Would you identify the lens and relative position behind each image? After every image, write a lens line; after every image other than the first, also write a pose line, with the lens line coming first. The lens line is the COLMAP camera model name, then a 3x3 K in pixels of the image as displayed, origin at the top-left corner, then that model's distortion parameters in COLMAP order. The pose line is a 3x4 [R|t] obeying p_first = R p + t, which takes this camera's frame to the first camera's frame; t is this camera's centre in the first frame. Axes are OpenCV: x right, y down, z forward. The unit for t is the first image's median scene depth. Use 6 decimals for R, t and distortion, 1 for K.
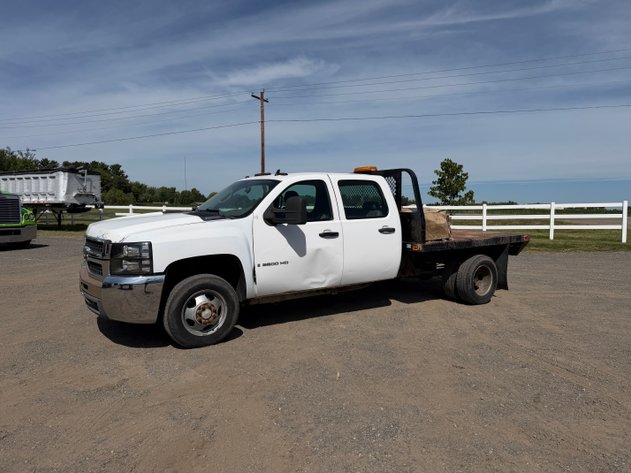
lens RADIAL K [[455.9, 0, 315.5], [0, 455.9, 236.5], [0, 0, 1]] dist [0.052170, -0.077131]
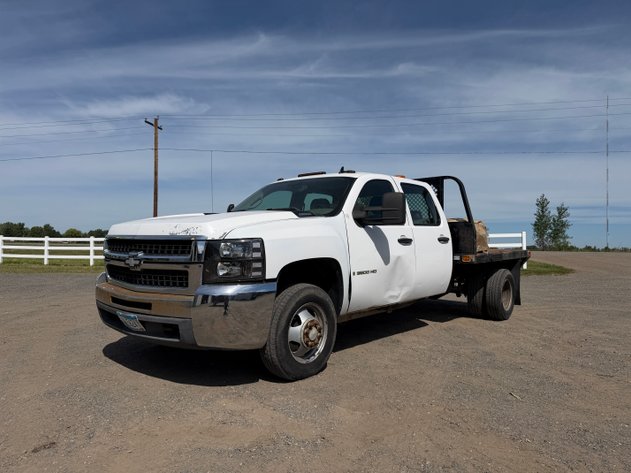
lens RADIAL K [[455.9, 0, 315.5], [0, 455.9, 236.5], [0, 0, 1]] dist [0.052170, -0.077131]
pose [[0.961710, 0.006027, 0.274003, -0.367609], [0.017421, 0.996392, -0.083060, 0.056114], [-0.273515, 0.084653, 0.958135, 0.198217]]
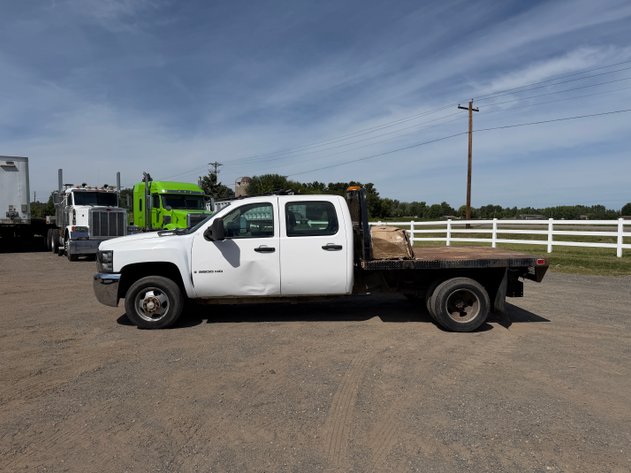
lens RADIAL K [[454.8, 0, 302.2], [0, 454.8, 239.3], [0, 0, 1]] dist [0.053514, -0.075110]
pose [[0.839394, 0.016043, -0.543287, 0.716327], [-0.029300, 0.999446, -0.015756, -0.014503], [0.542733, 0.029144, 0.839399, 0.081697]]
